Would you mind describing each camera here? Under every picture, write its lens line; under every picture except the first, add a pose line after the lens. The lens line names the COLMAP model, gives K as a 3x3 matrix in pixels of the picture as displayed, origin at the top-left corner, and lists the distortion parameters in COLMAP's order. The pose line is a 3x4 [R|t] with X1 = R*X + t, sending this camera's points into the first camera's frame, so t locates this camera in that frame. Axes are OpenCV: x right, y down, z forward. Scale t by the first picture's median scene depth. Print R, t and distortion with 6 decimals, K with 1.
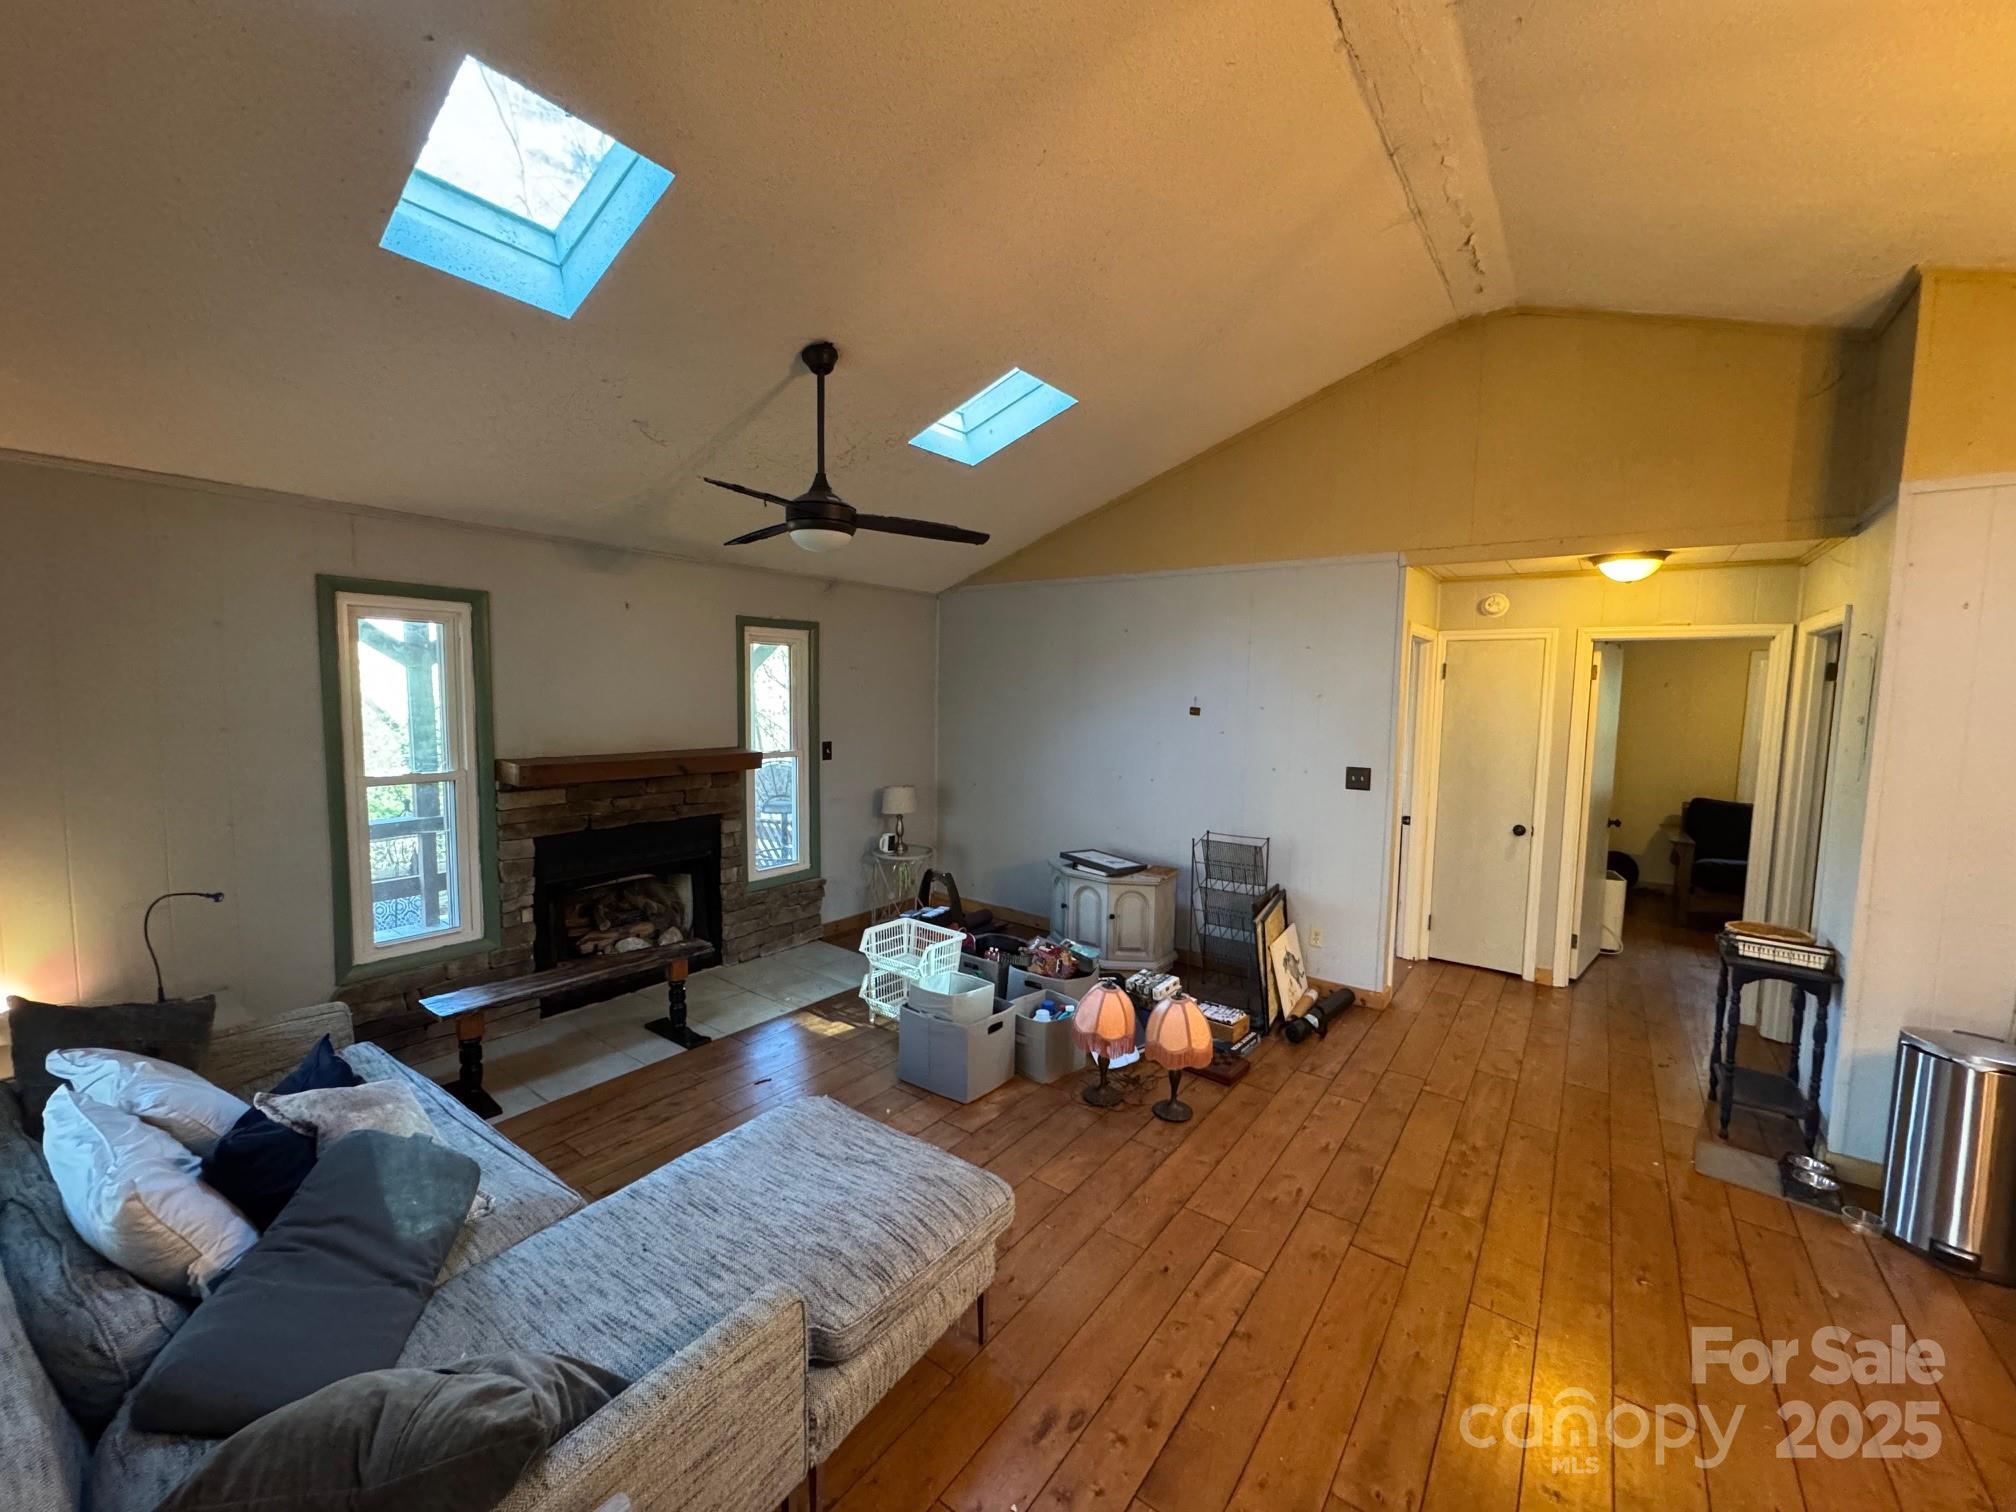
lens RADIAL K [[797.3, 0, 998.9], [0, 797.3, 762.5], [0, 0, 1]] dist [-0.003915, 0.000592]
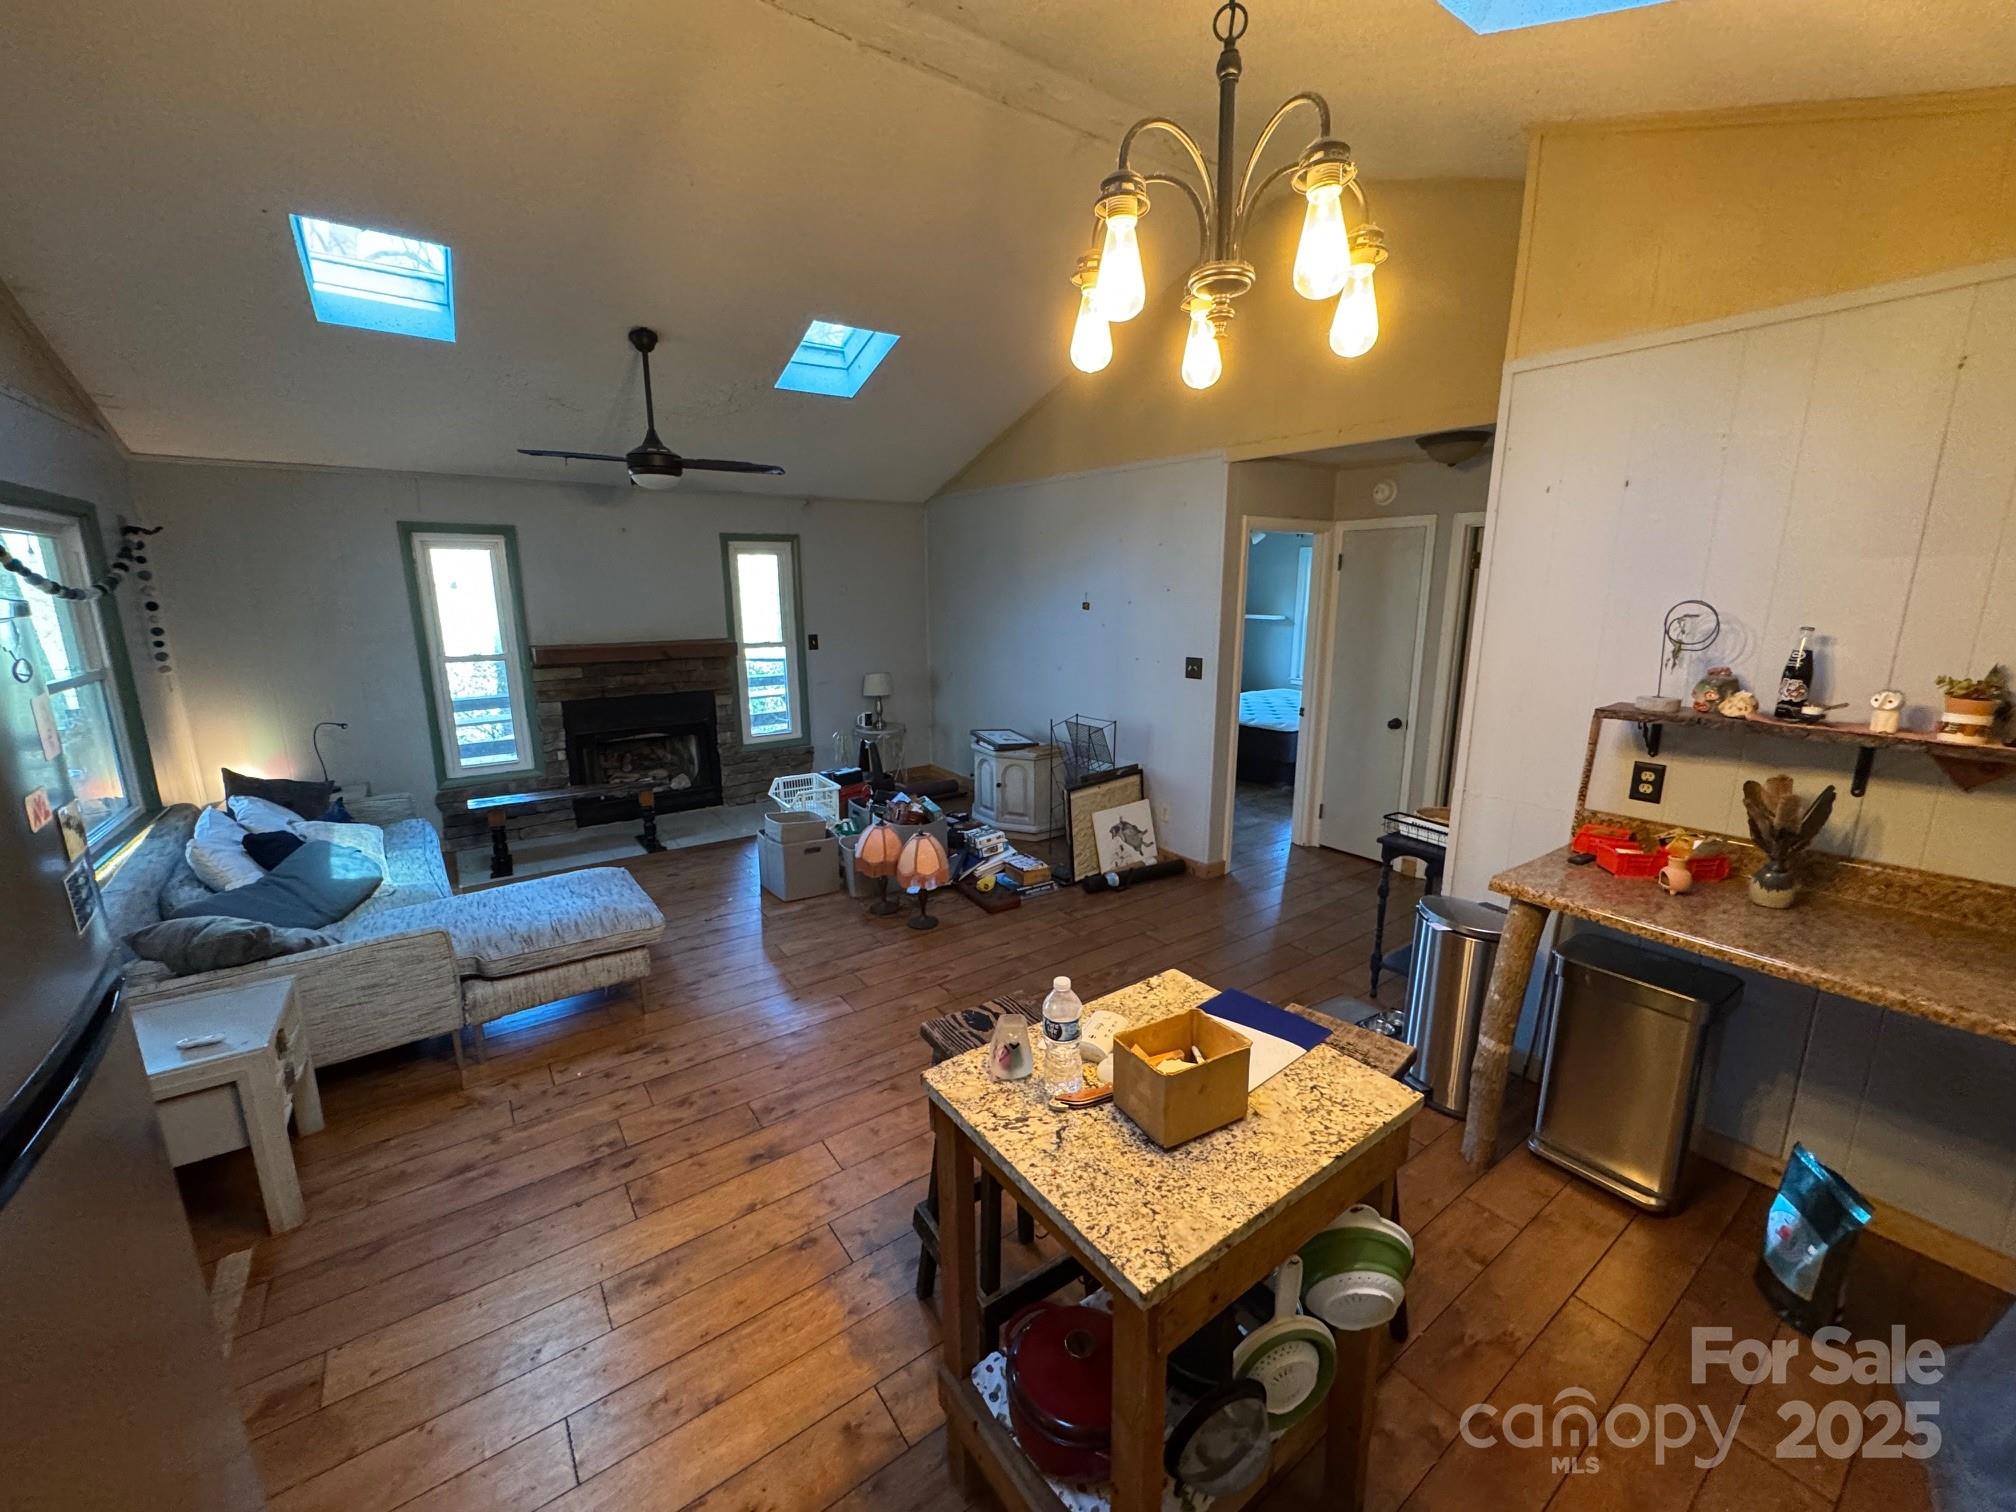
lens RADIAL K [[797.3, 0, 1004.0], [0, 797.3, 762.6], [0, 0, 1]] dist [-0.003915, 0.000592]
pose [[0.954042, 0.047676, -0.295858, 0.534382], [-0.009880, 0.991731, 0.127952, 0.011430], [0.299511, -0.119148, 0.946624, -0.112535]]
